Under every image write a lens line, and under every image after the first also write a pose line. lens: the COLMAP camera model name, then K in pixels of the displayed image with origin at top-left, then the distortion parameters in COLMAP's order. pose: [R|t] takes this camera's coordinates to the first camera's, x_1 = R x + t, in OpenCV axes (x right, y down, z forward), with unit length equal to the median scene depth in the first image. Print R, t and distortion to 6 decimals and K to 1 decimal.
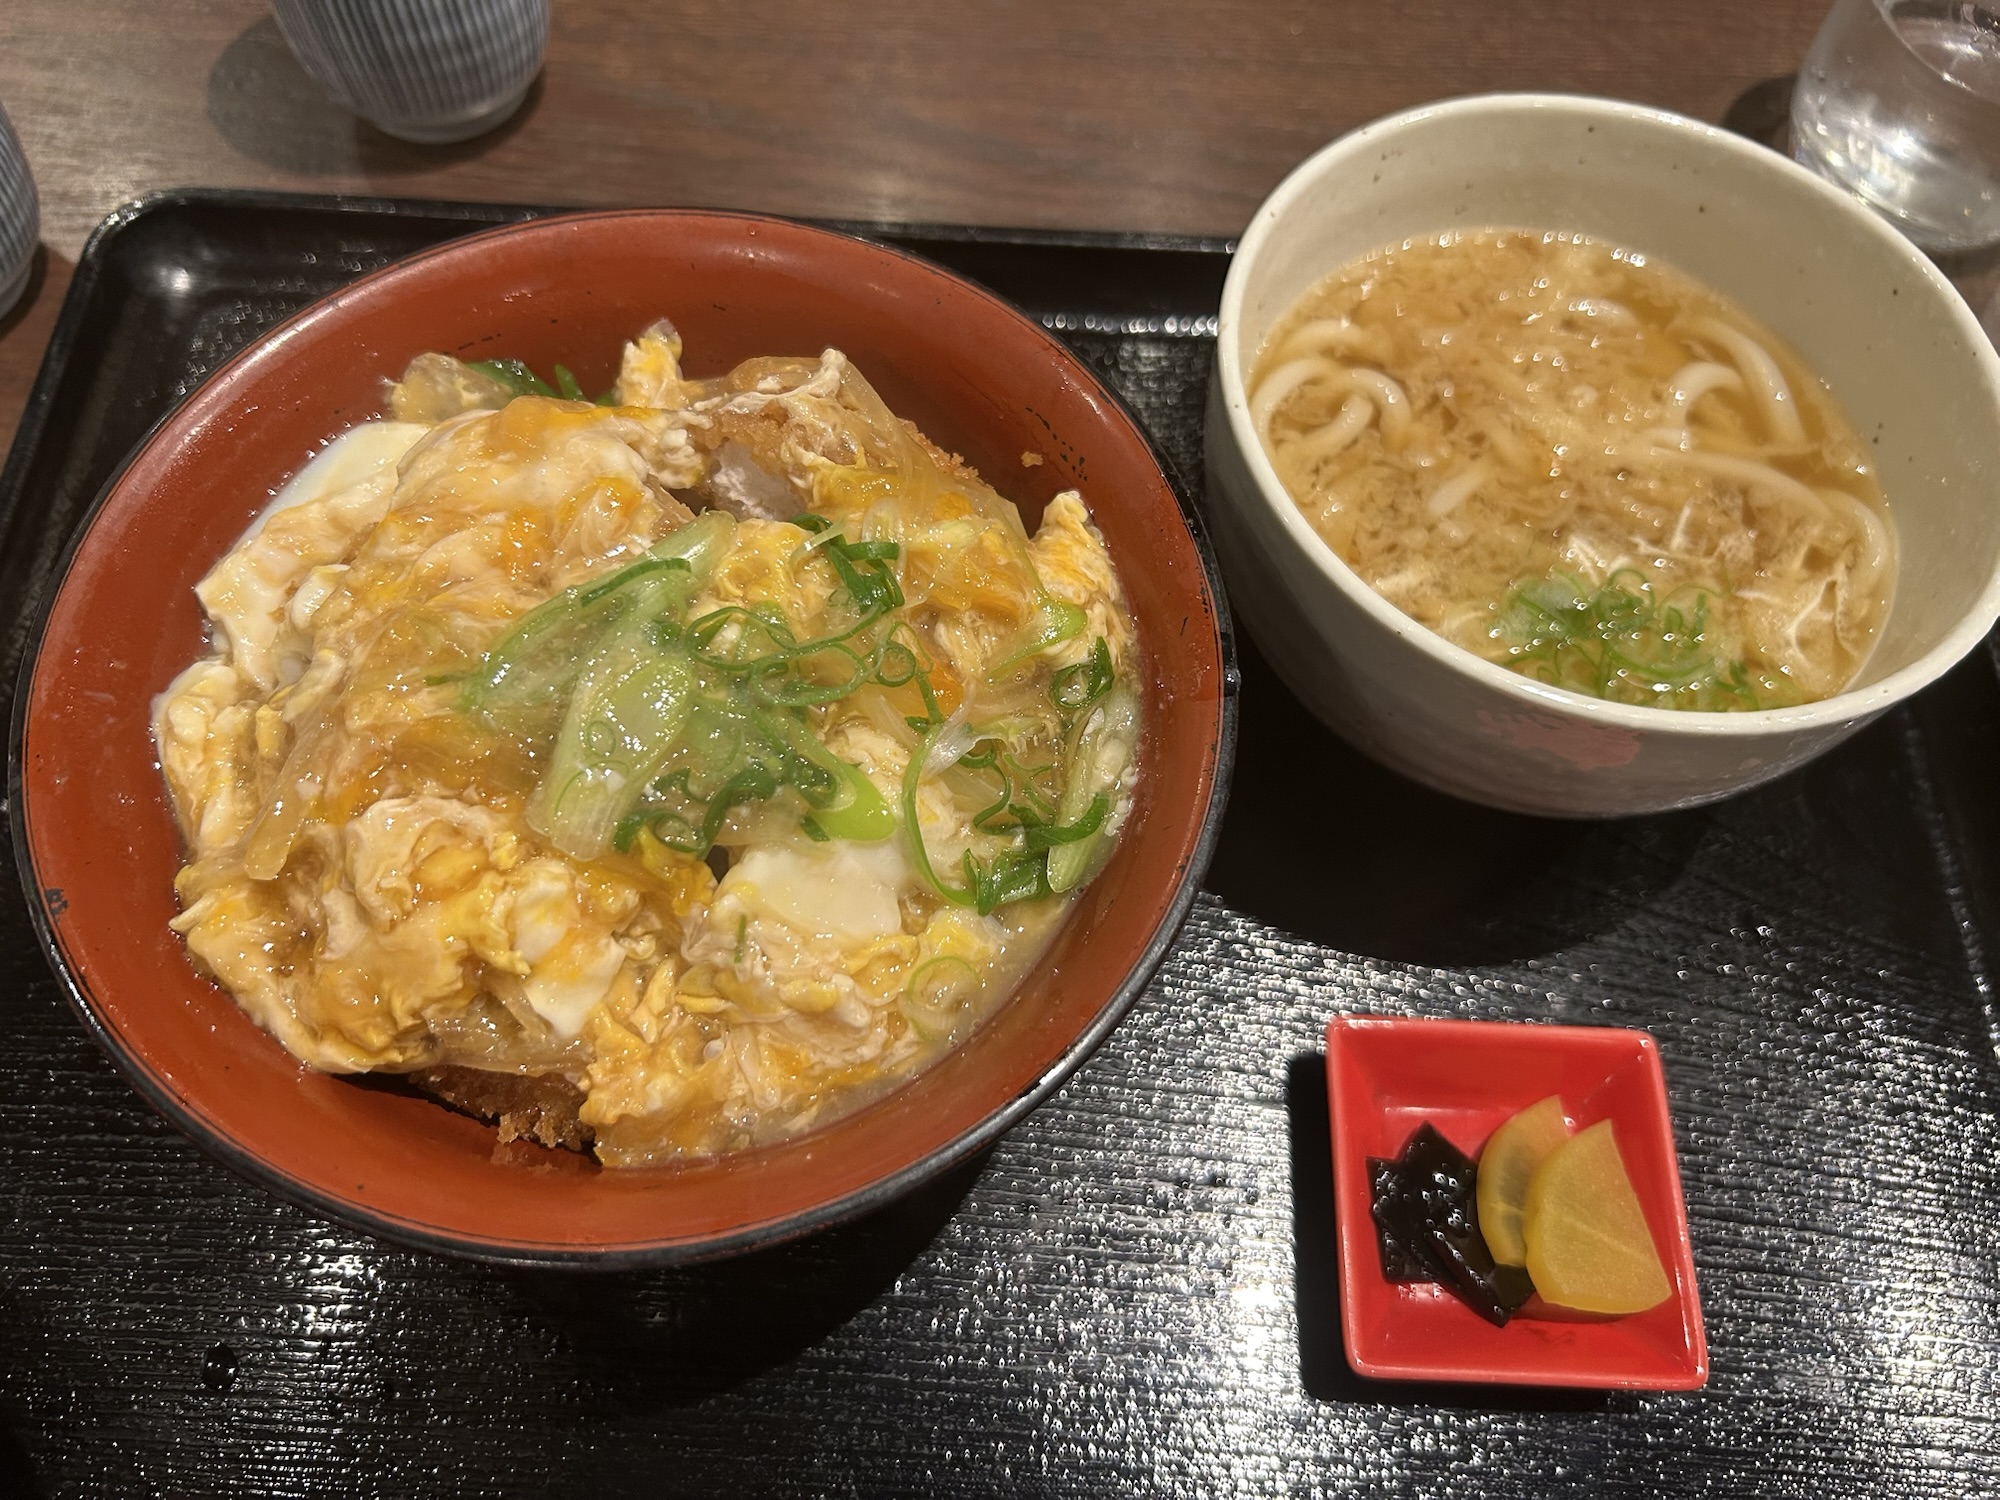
lens RADIAL K [[1510.7, 0, 1000.0], [0, 1510.7, 750.0], [0, 0, 1]] dist [0.198065, -0.286446]
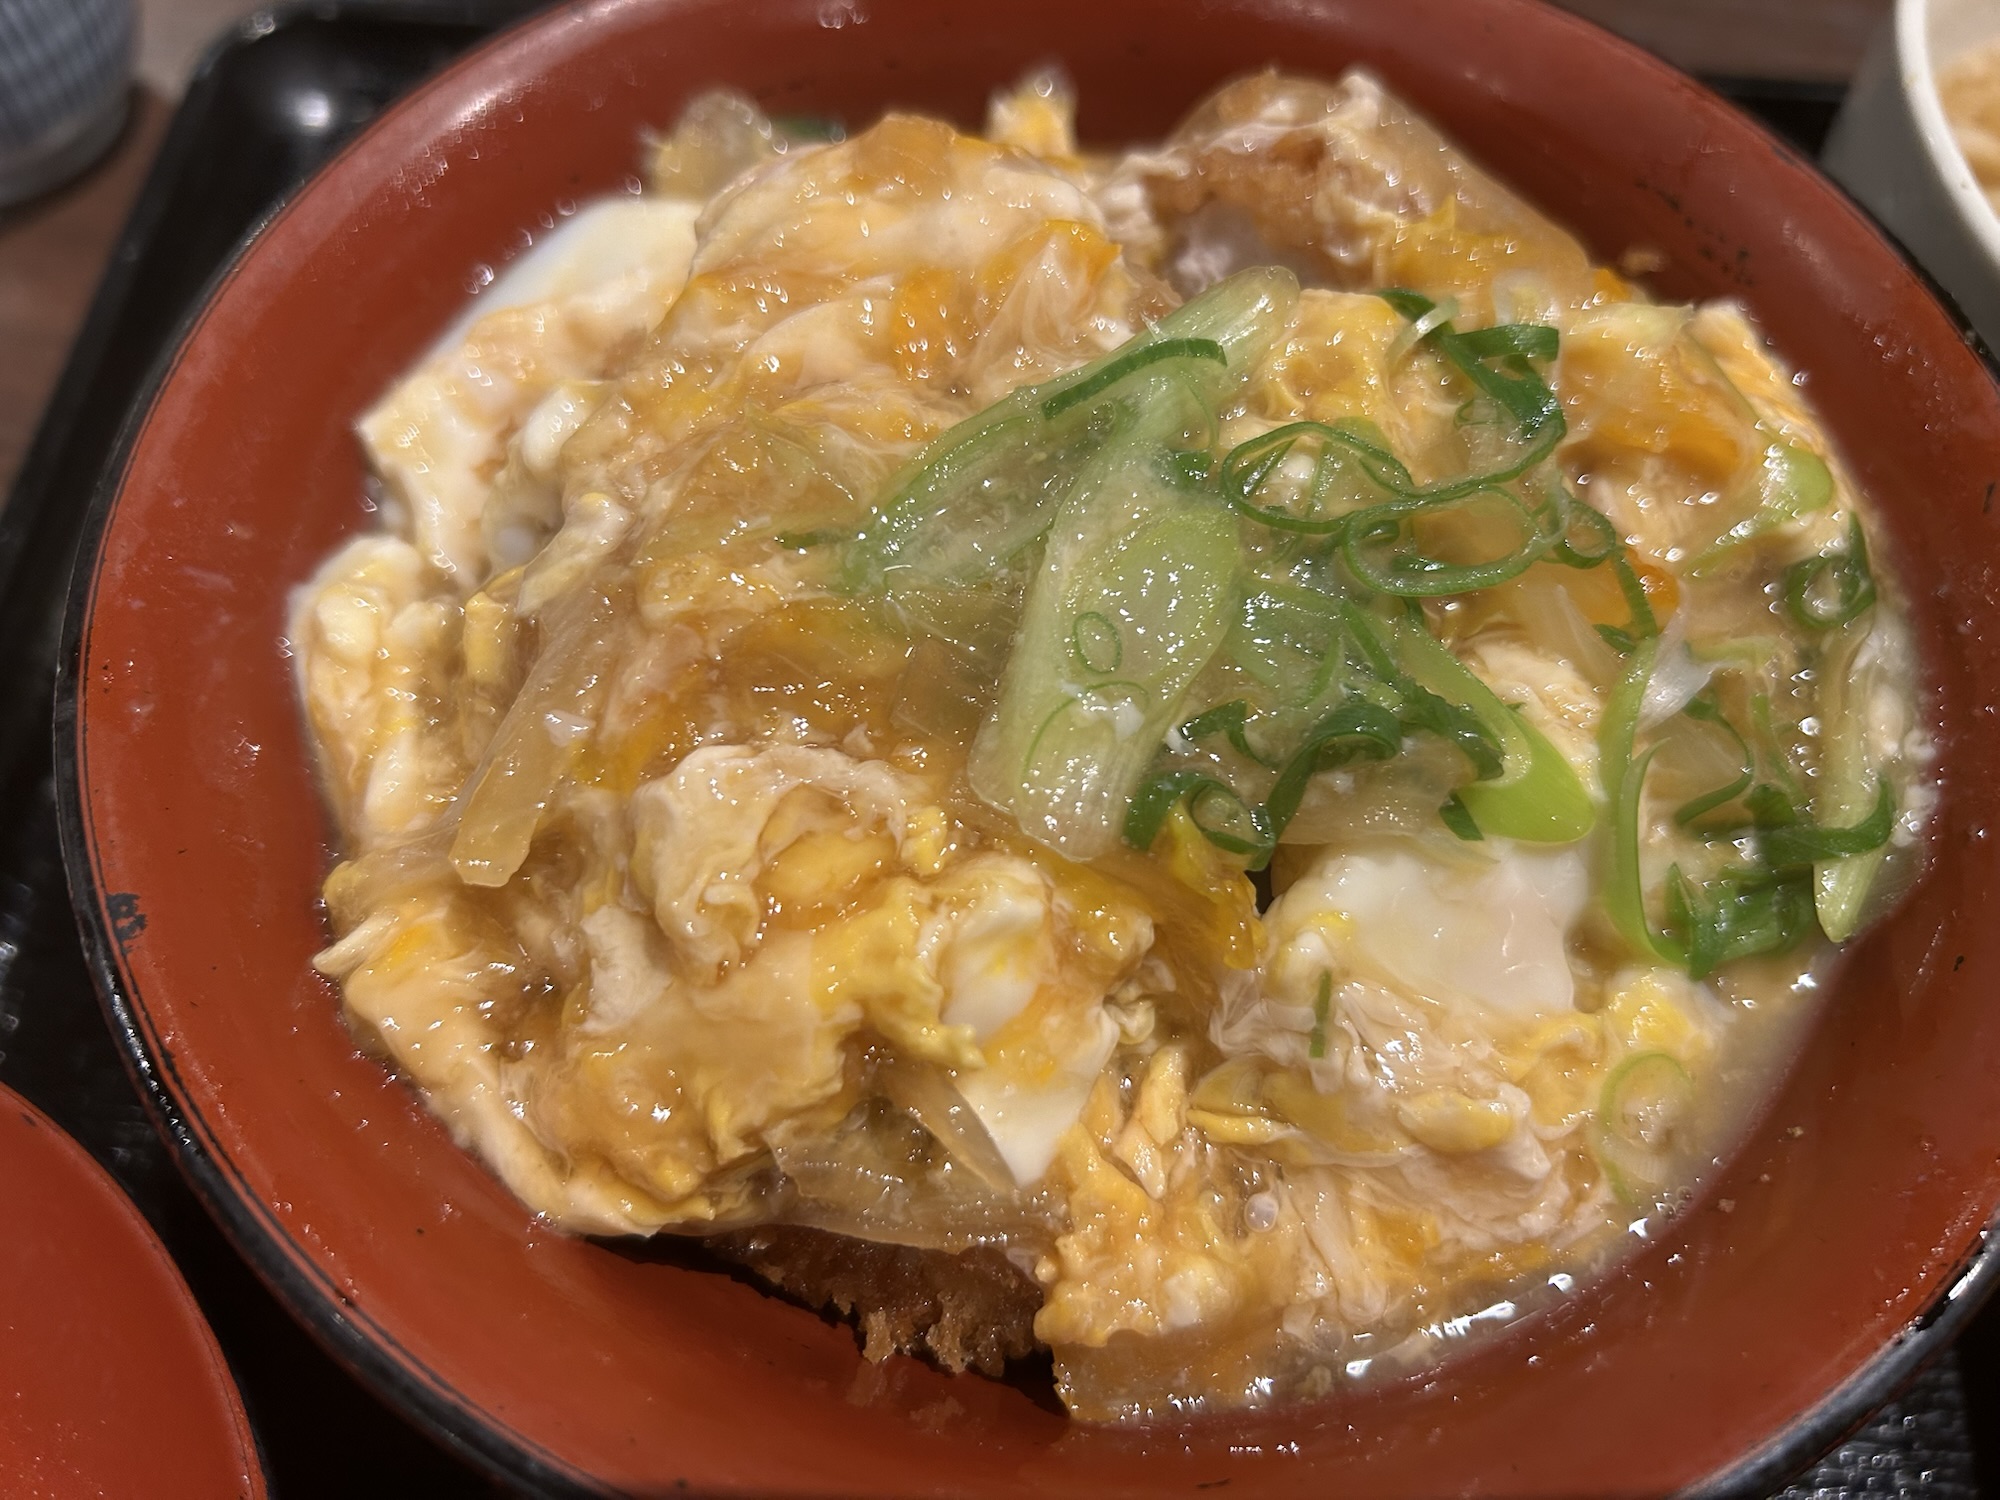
lens RADIAL K [[1504.1, 0, 1063.4], [0, 1504.1, 740.4], [0, 0, 1]] dist [0.115074, -0.279191]
pose [[0.999706, 0.018831, 0.015283, -0.270957], [-0.018125, 0.998818, -0.045104, 0.050968], [-0.016114, 0.044814, 0.998865, 0.442164]]
